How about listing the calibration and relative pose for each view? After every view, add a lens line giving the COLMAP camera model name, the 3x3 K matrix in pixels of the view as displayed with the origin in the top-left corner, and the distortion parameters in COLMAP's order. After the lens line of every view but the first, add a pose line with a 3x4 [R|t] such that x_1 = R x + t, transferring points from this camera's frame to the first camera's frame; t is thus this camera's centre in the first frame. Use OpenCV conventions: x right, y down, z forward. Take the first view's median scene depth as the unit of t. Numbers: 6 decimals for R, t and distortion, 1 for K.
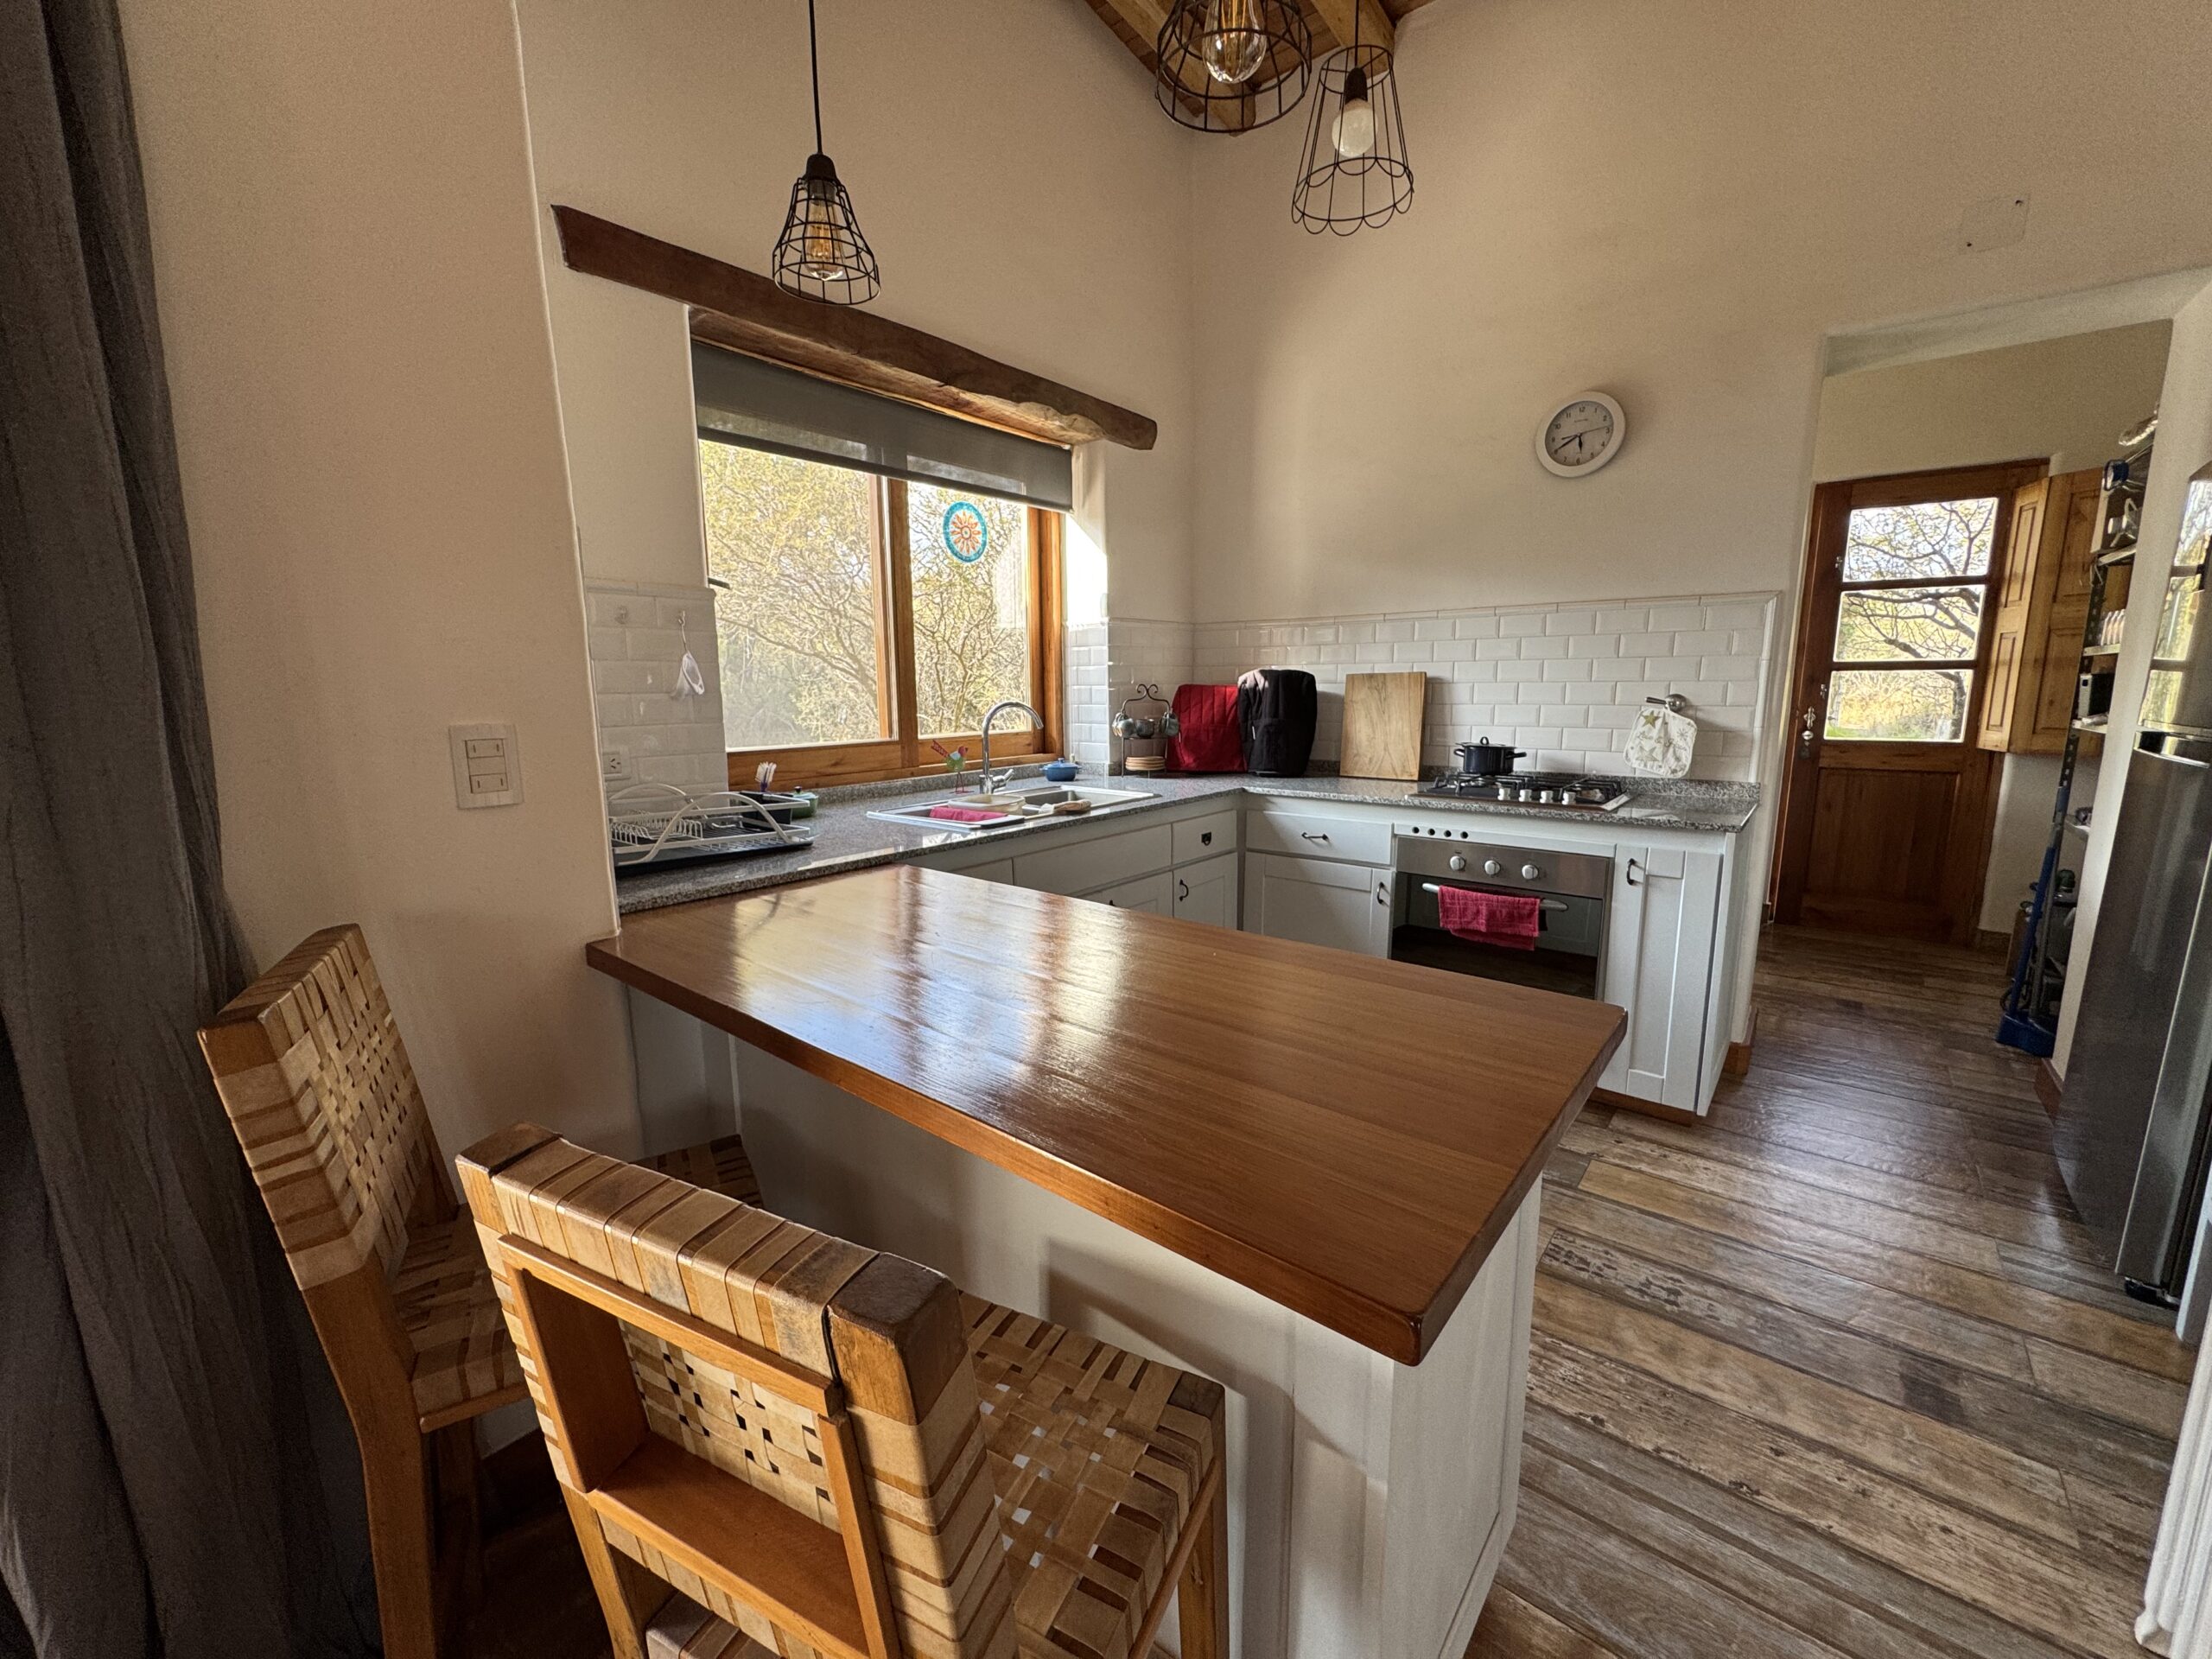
lens RADIAL K [[880.3, 0, 1100.5], [0, 880.3, 842.3], [0, 0, 1]] dist [-0.002794, 0.000198]
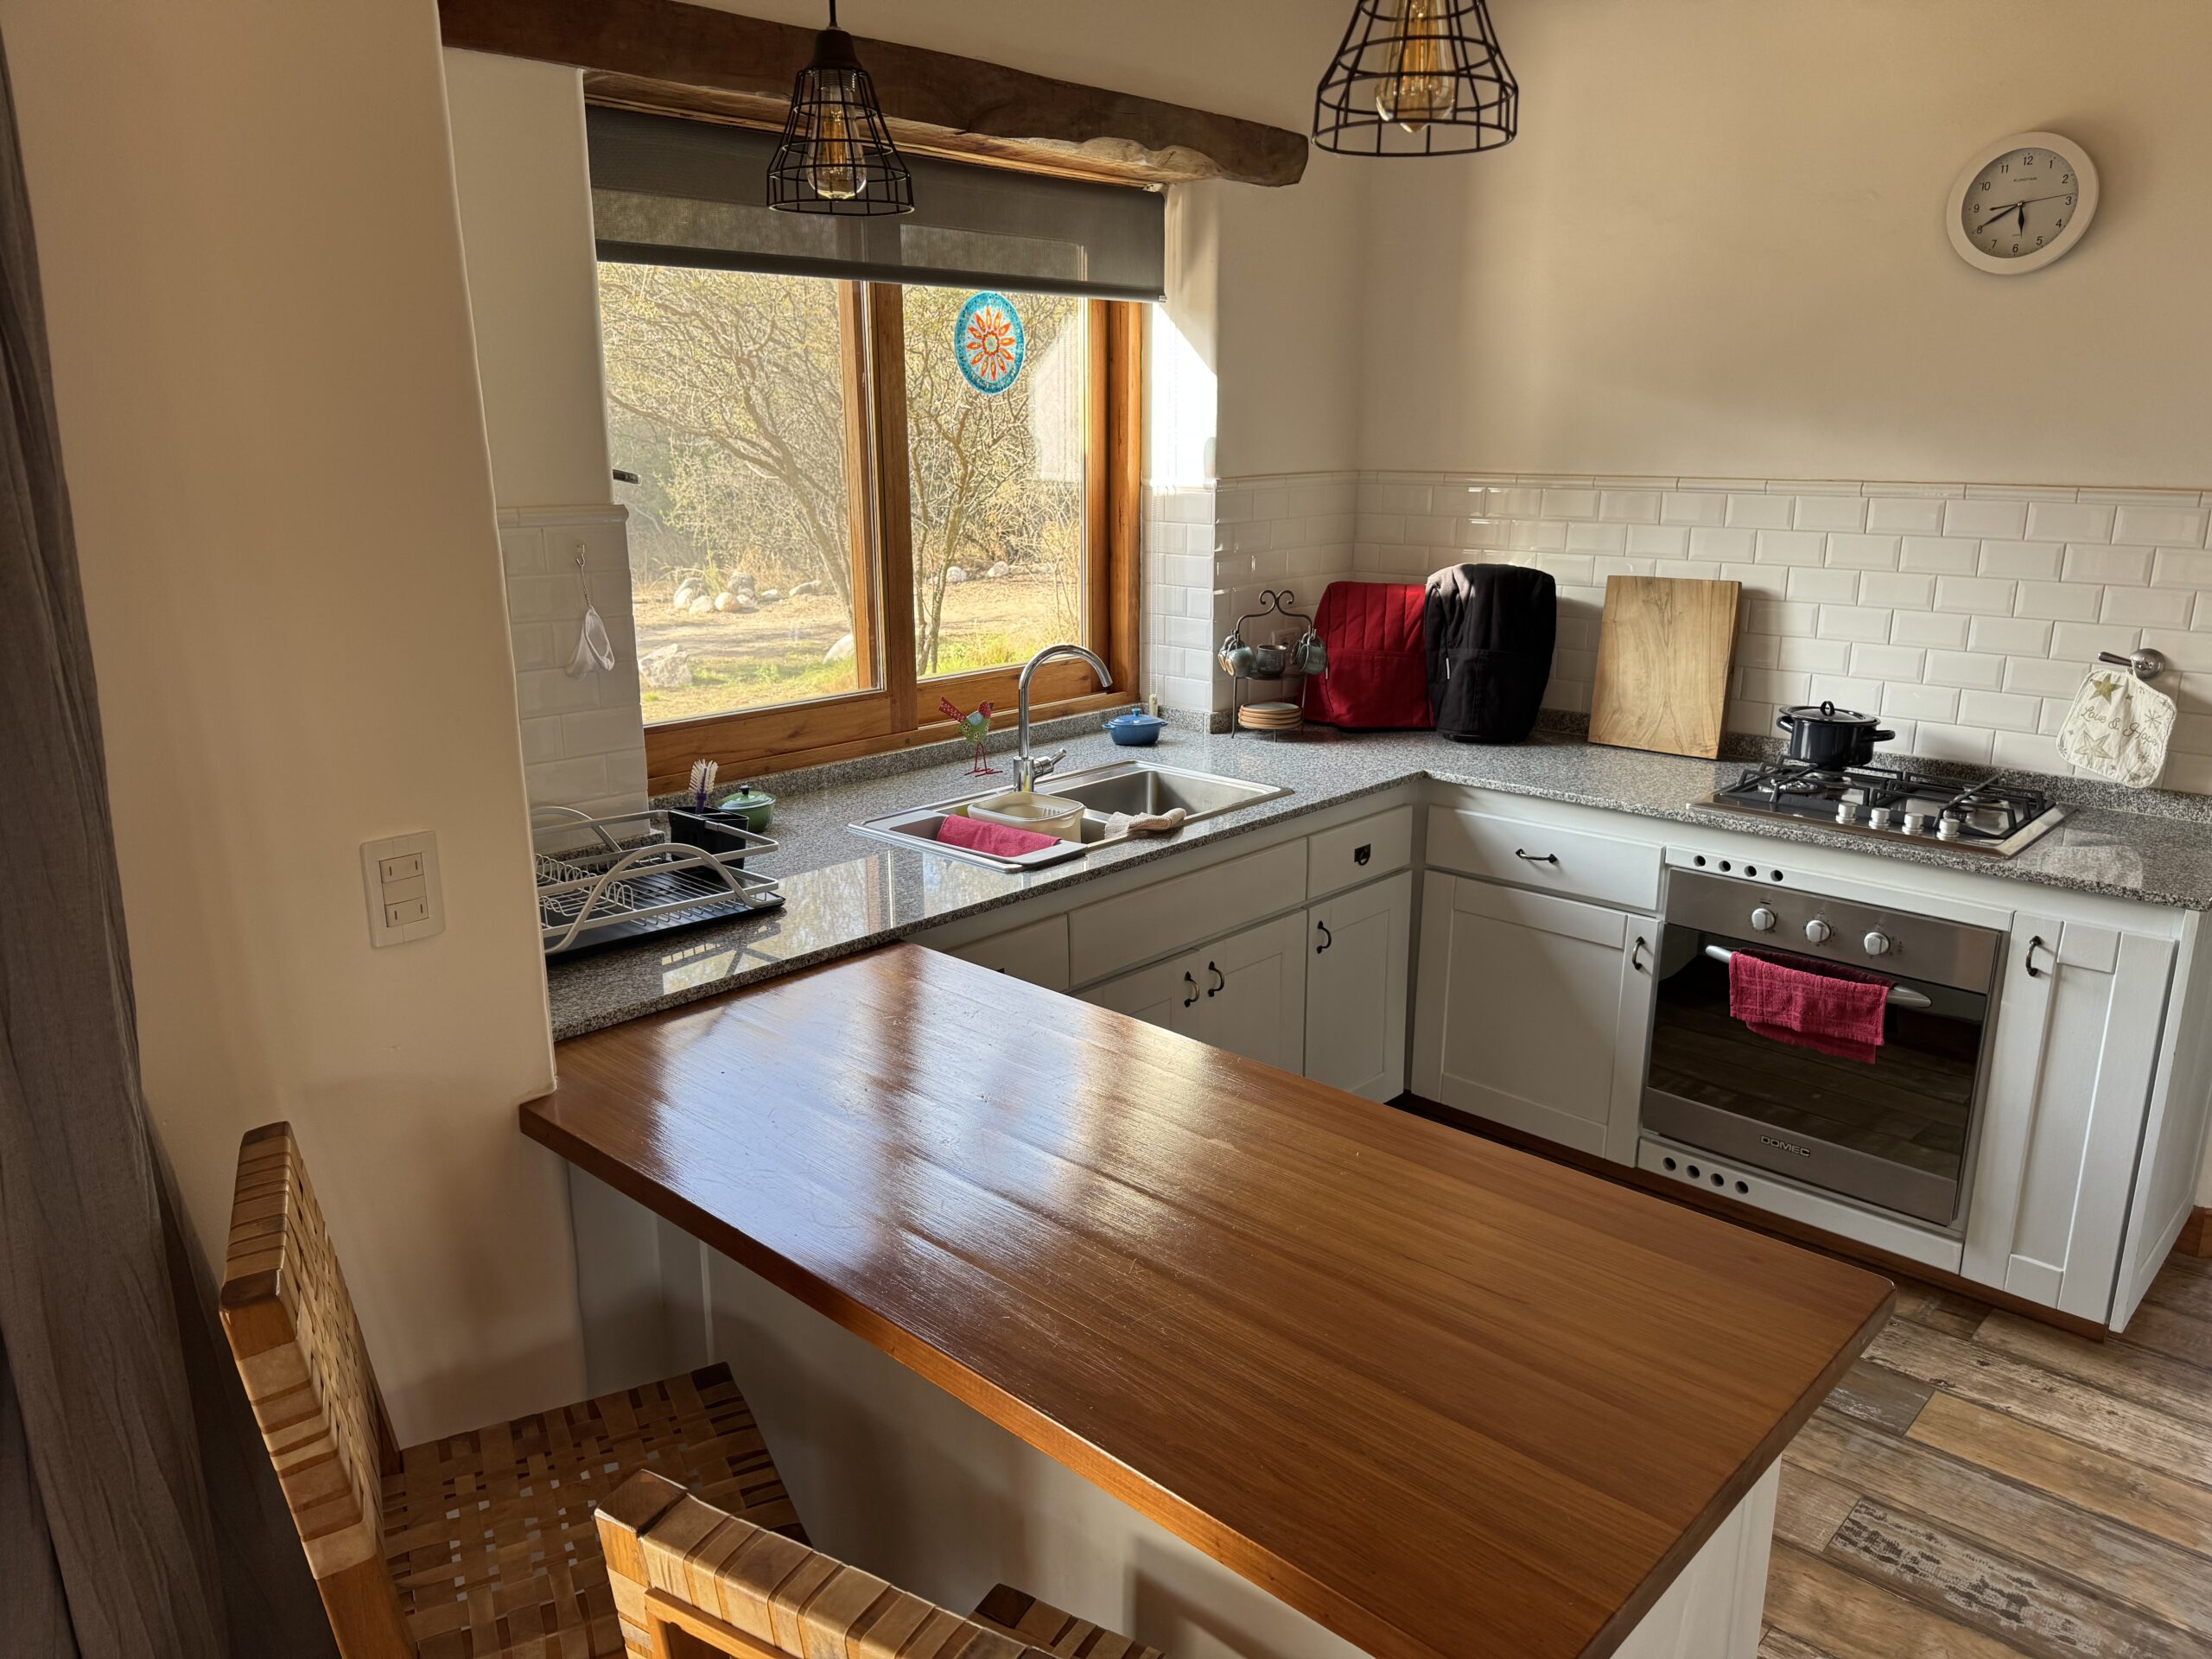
lens RADIAL K [[1554.1, 0, 1091.5], [0, 1554.1, 864.4], [0, 0, 1]] dist [0.059064, -0.074868]
pose [[0.998088, 0.024385, -0.056791, -0.013595], [-0.018616, 0.994815, 0.099979, -0.126038], [0.058934, -0.098731, 0.993367, -0.153951]]
